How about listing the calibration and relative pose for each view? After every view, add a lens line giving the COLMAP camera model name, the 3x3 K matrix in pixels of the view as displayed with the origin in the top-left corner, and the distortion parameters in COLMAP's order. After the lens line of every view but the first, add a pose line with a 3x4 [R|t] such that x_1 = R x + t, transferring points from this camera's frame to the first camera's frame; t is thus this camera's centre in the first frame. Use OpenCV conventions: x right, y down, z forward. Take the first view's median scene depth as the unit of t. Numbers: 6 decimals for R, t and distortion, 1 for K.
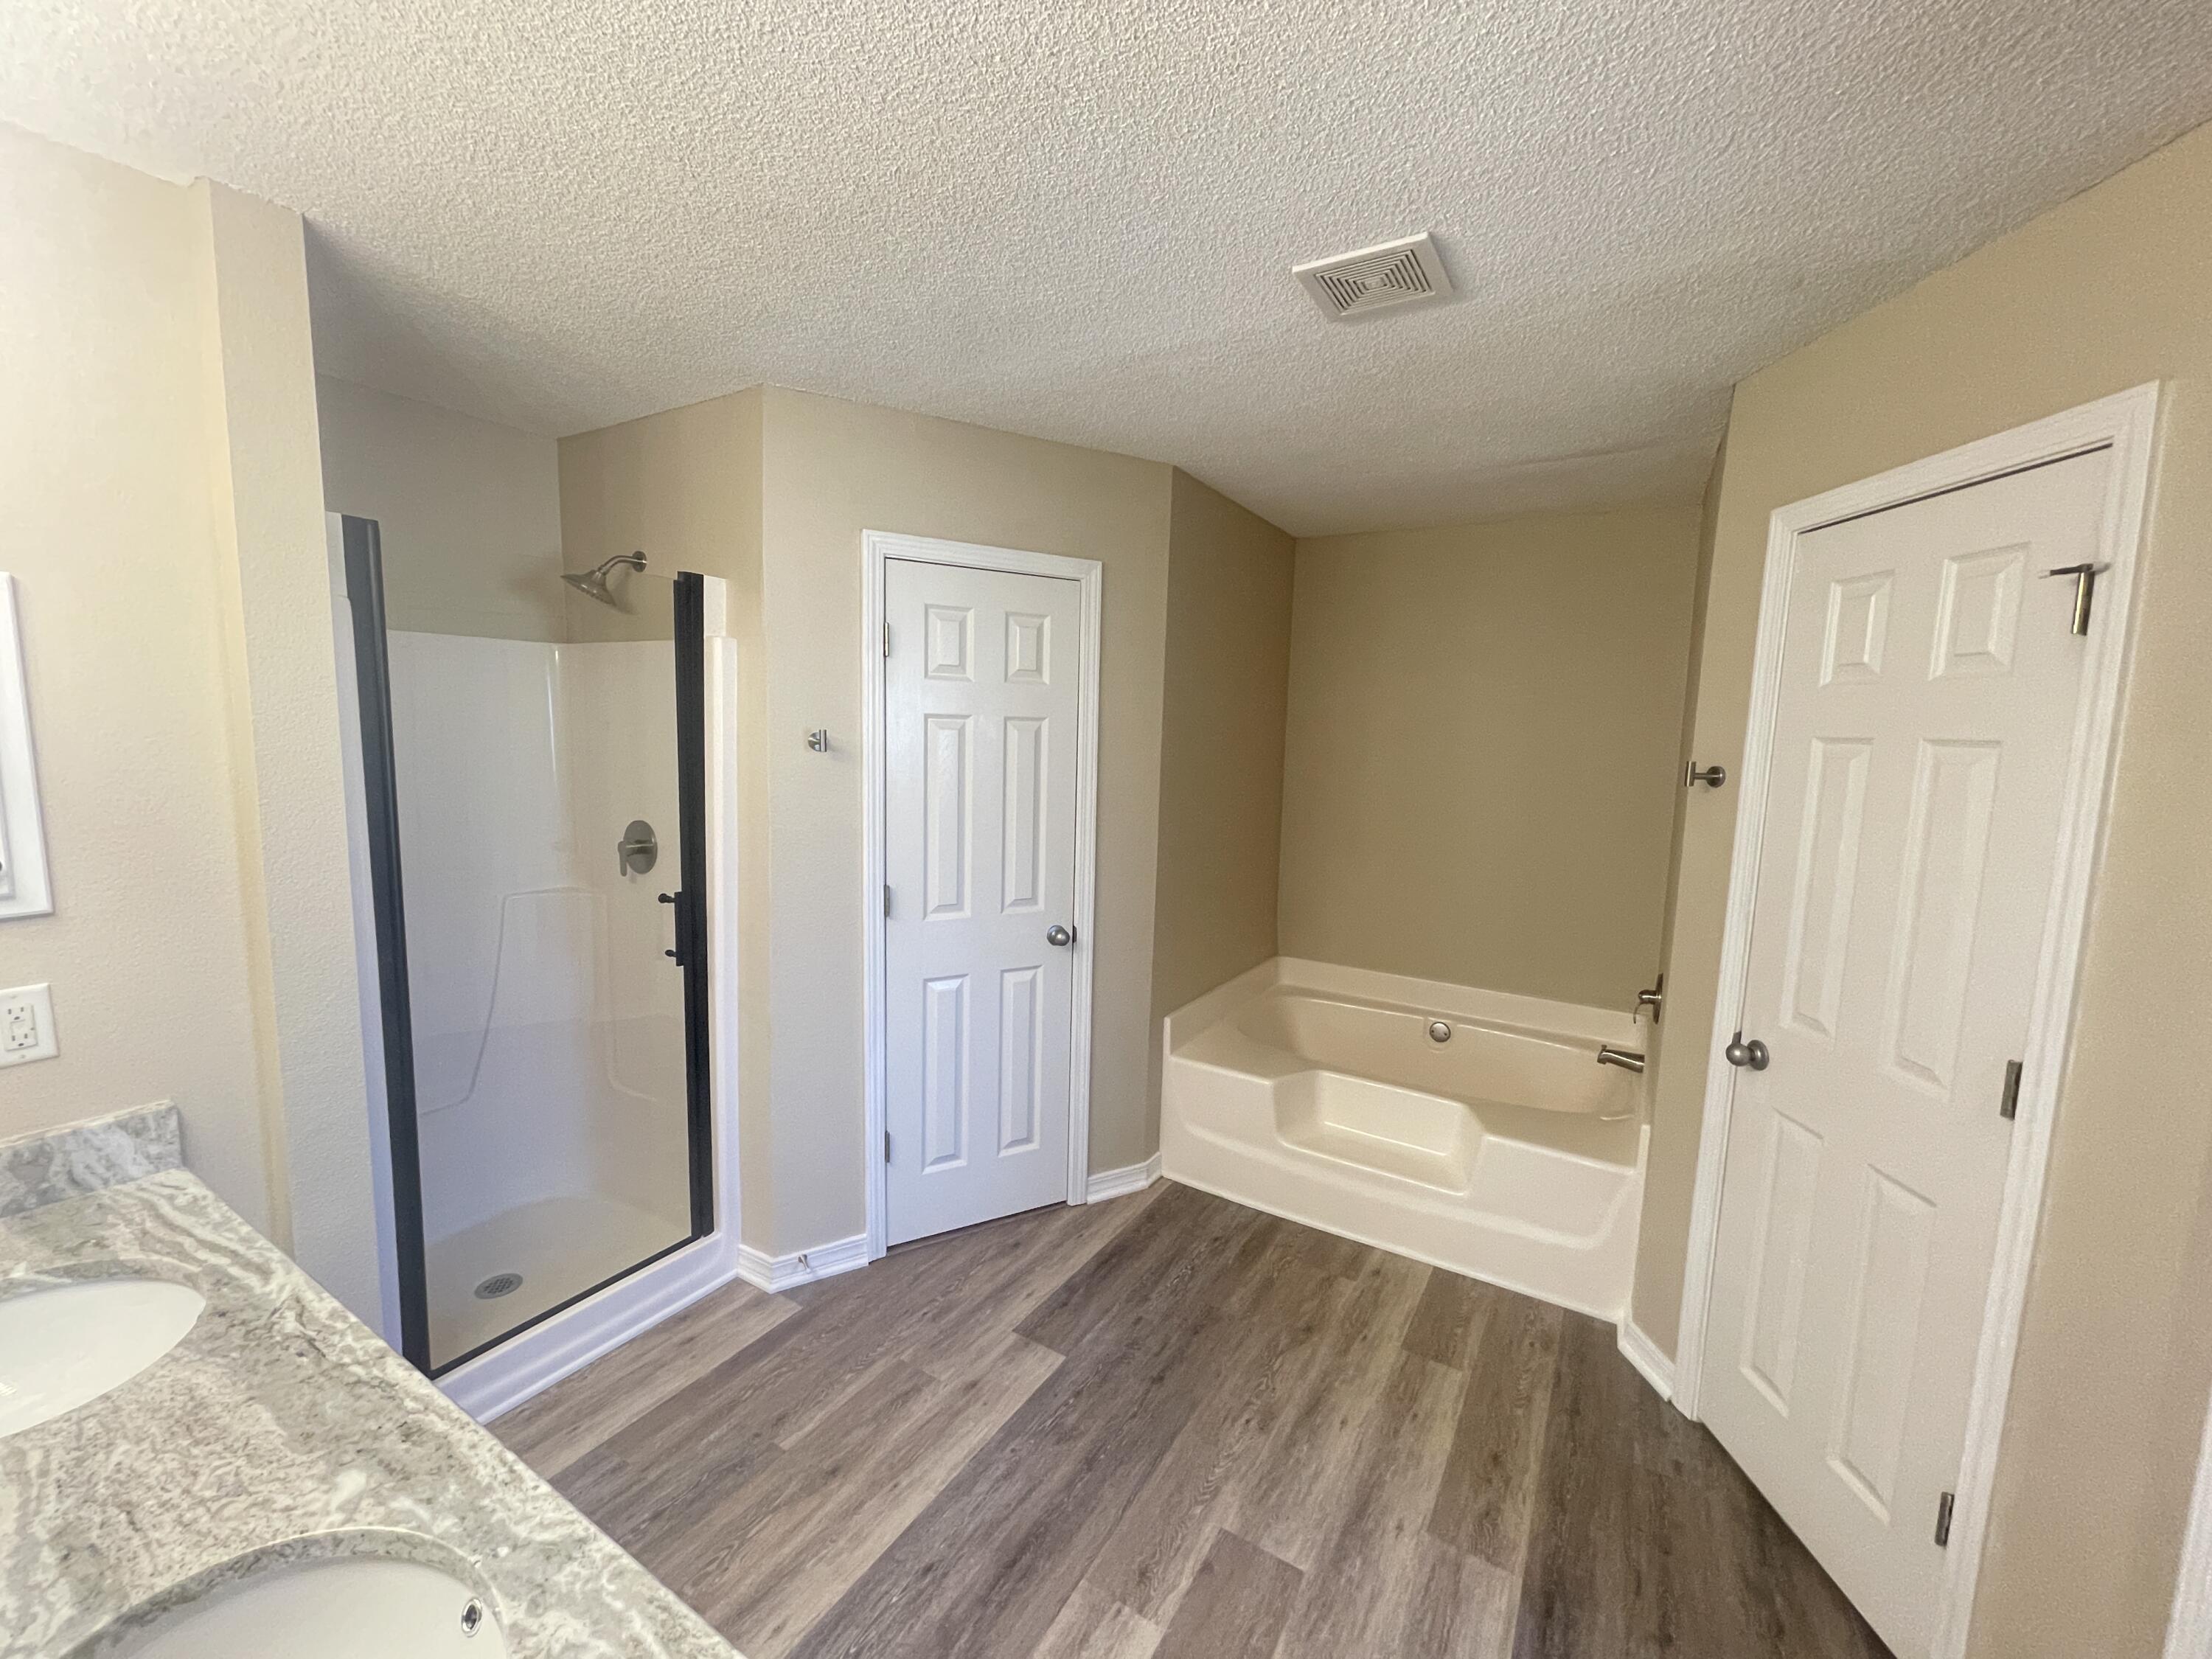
lens RADIAL K [[893.7, 0, 1096.6], [0, 893.7, 830.3], [0, 0, 1]] dist [0.008566, -0.000054]
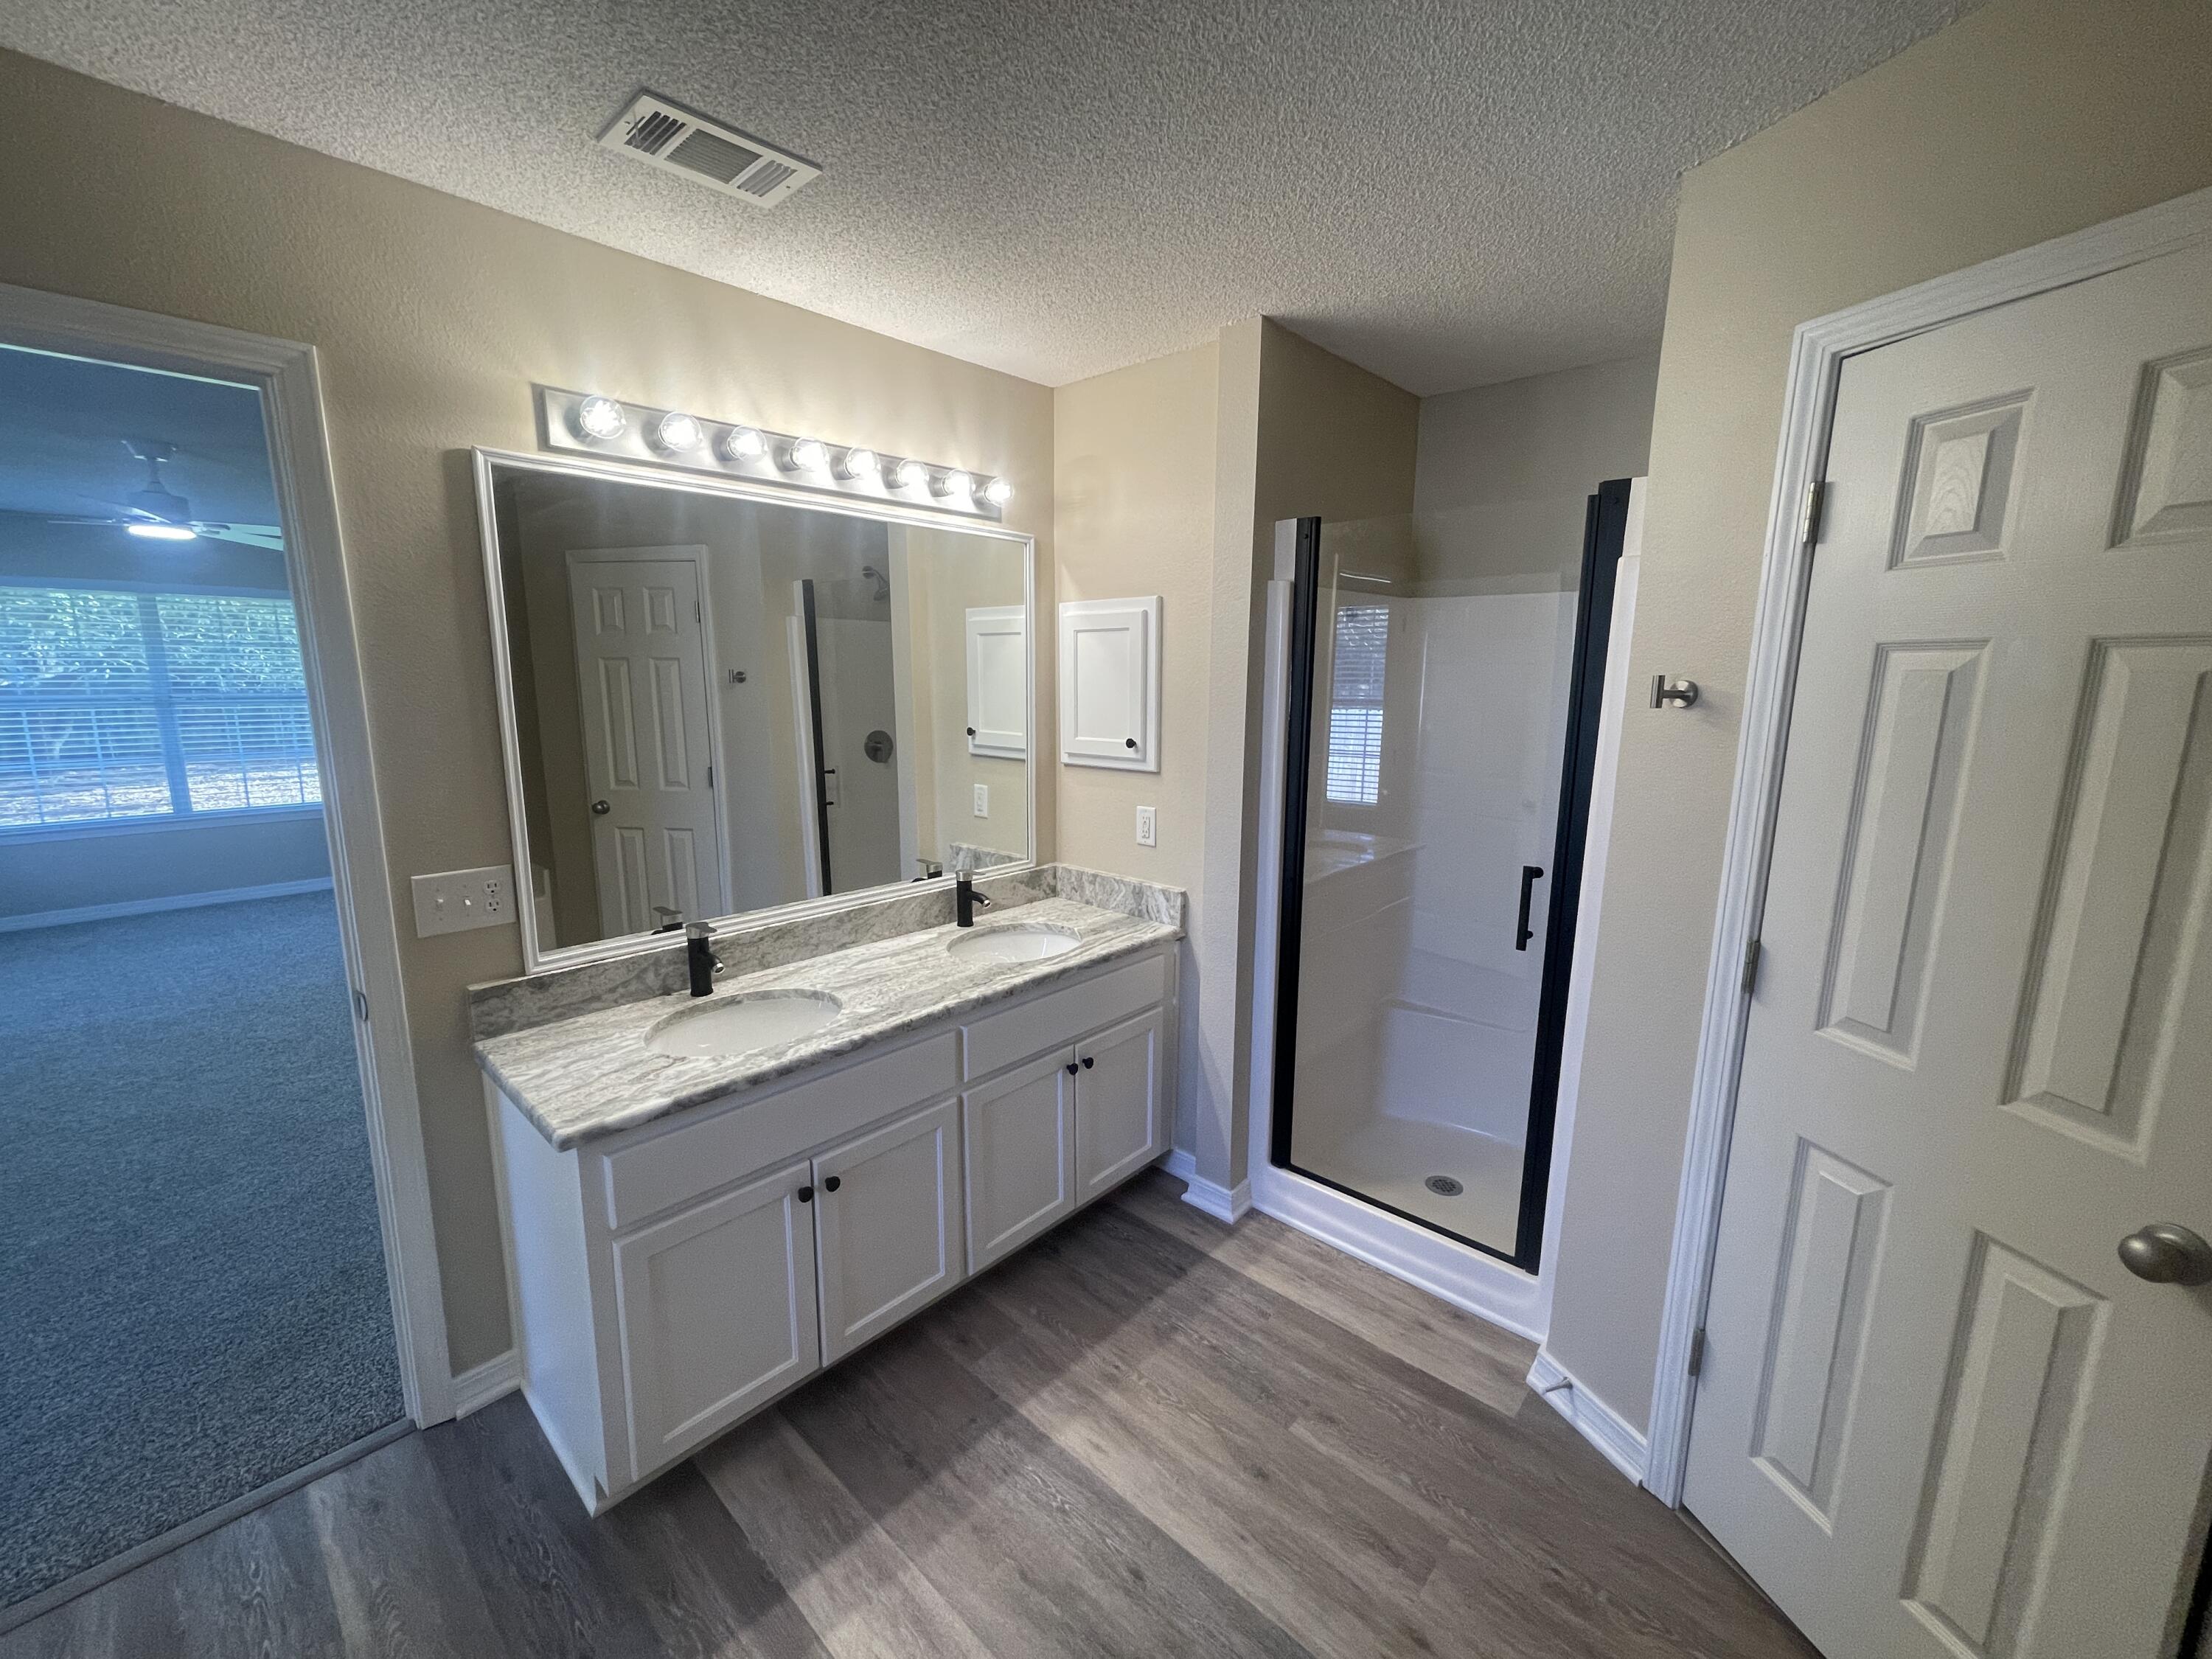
lens RADIAL K [[893.7, 0, 1093.9], [0, 893.7, 826.8], [0, 0, 1]] dist [0.008566, -0.000054]
pose [[-0.185280, 0.143050, -0.972218, 0.509747], [-0.125710, 0.977769, 0.167824, -0.067170], [0.974612, 0.153312, -0.163178, 0.827034]]
